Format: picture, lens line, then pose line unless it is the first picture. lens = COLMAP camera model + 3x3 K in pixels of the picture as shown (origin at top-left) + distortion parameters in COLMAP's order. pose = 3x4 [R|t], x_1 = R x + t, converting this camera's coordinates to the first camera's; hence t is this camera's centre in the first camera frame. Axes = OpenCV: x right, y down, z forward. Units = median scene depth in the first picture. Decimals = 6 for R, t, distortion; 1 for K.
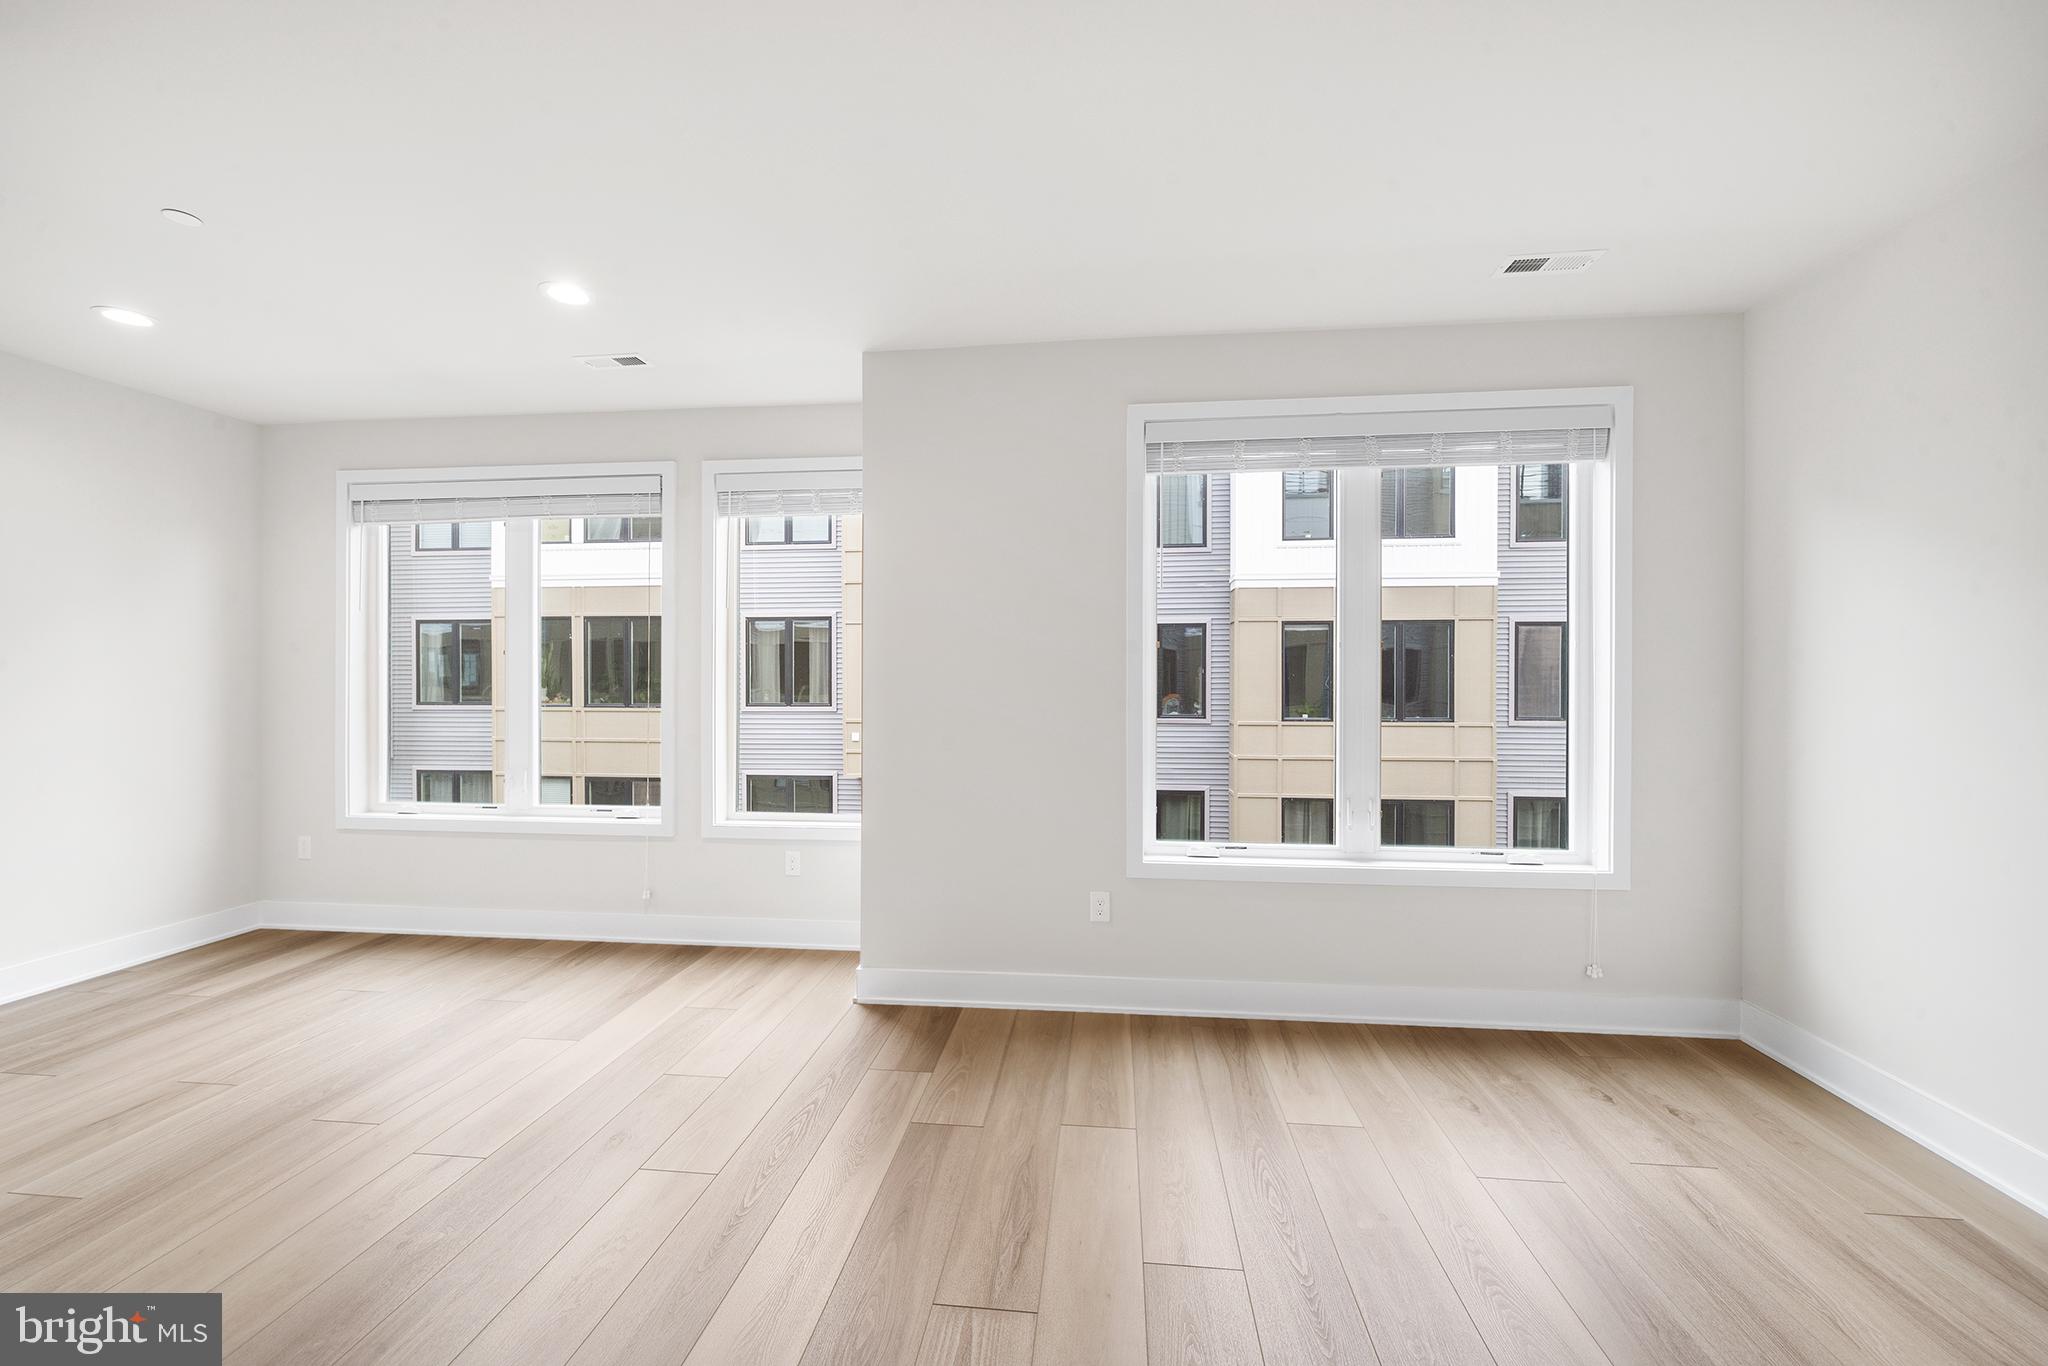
lens RADIAL K [[811.3, 0, 1024.0], [0, 811.3, 683.0], [0, 0, 1]] dist [-0.001426, -0.000277]
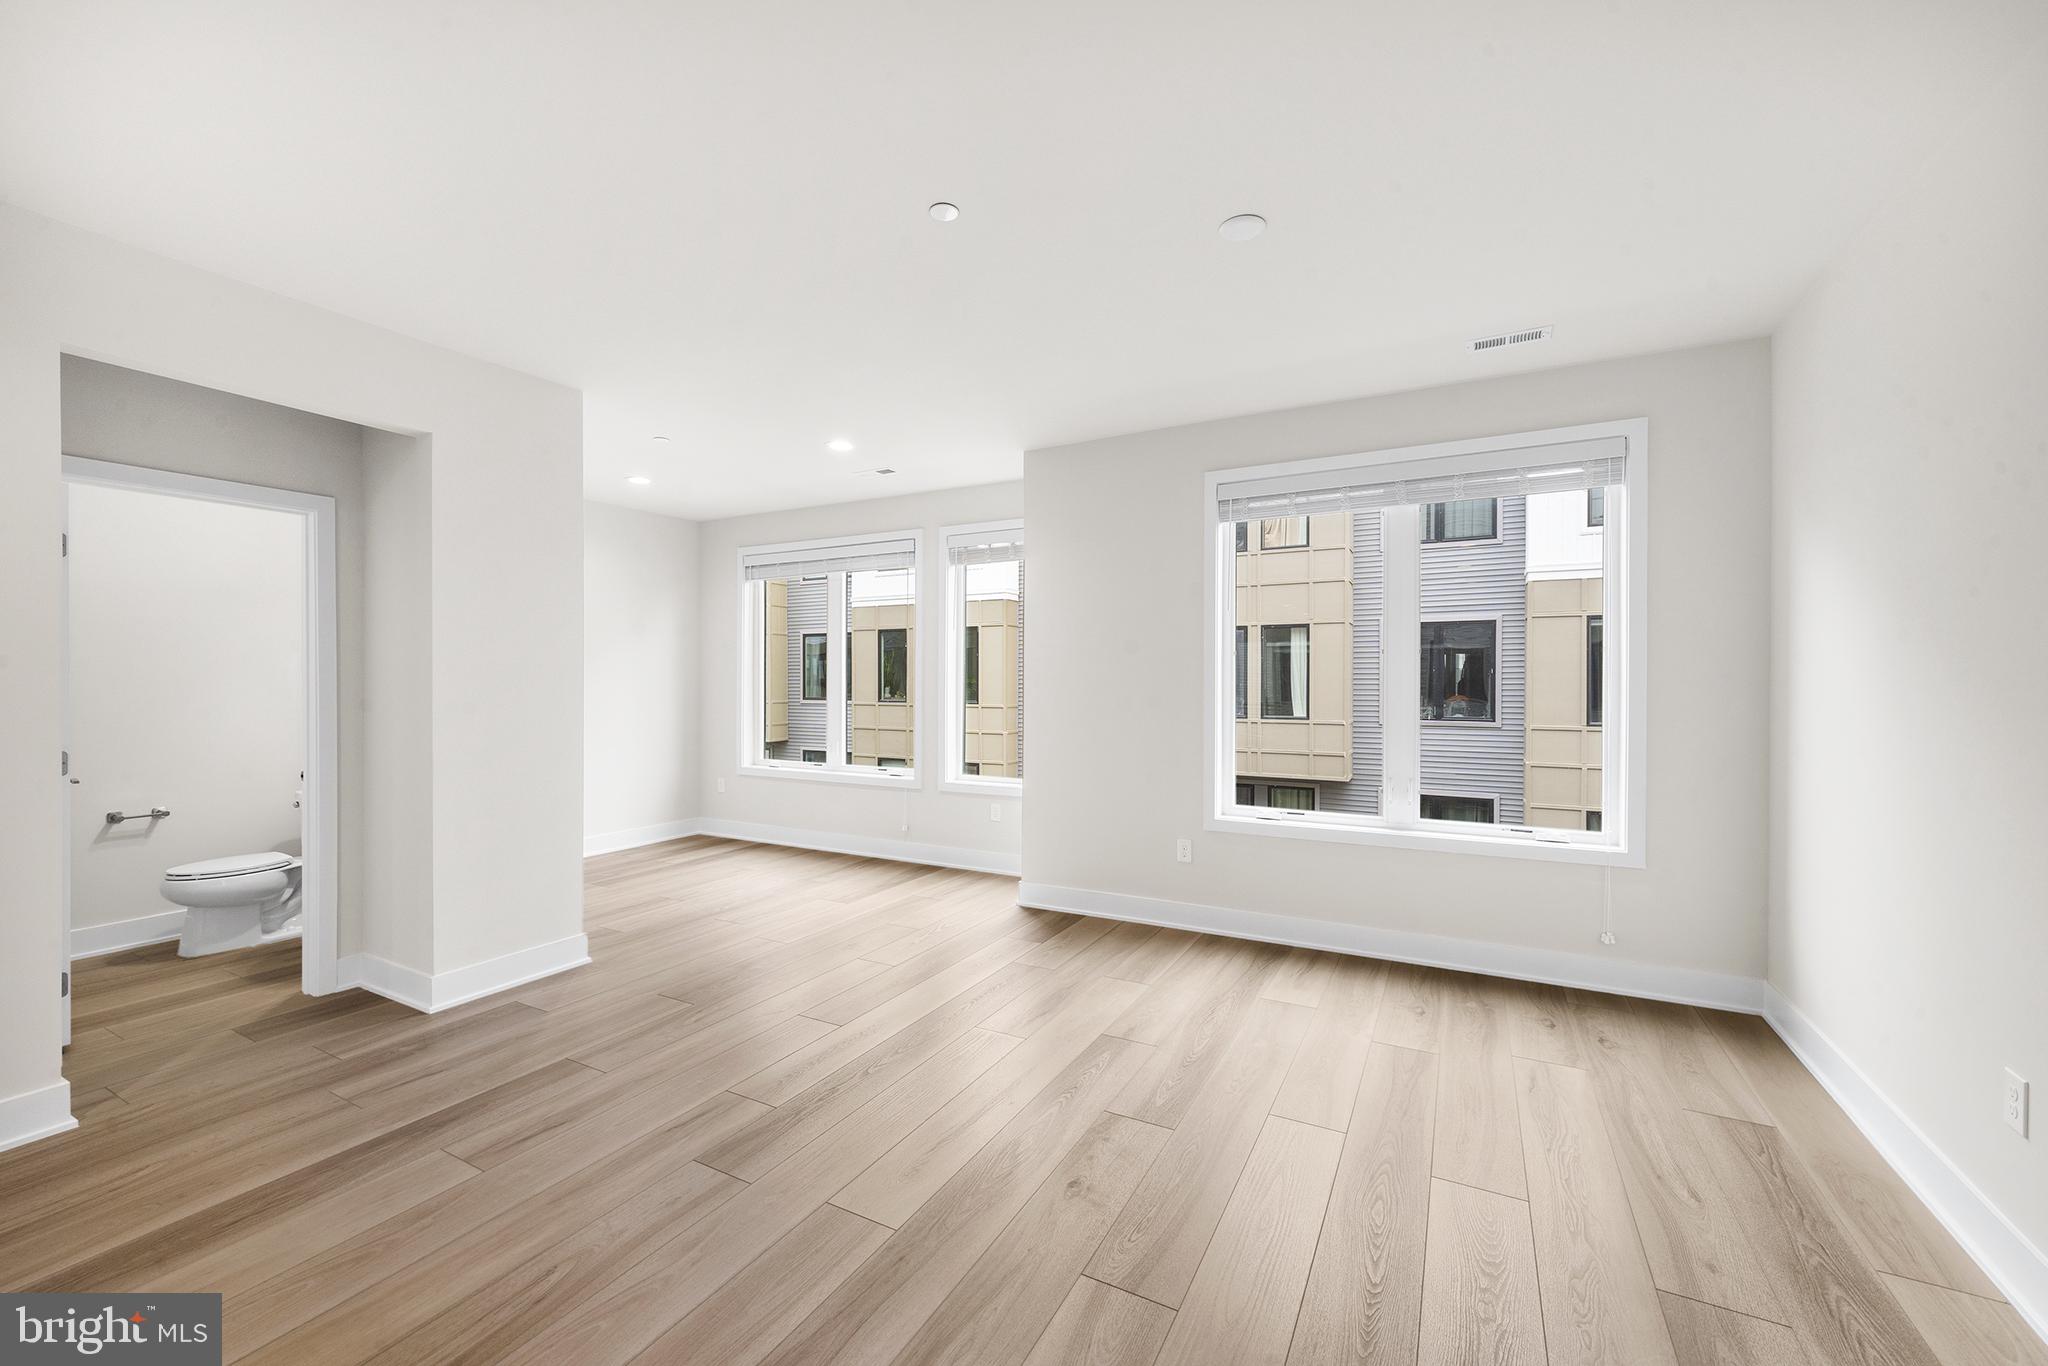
lens RADIAL K [[811.3, 0, 1024.0], [0, 811.3, 683.0], [0, 0, 1]] dist [-0.001426, -0.000277]
pose [[0.925510, 0.001303, -0.378722, 0.314687], [-0.001575, 0.999999, -0.000408, 0.001227], [0.378721, 0.000974, 0.925510, -0.295573]]
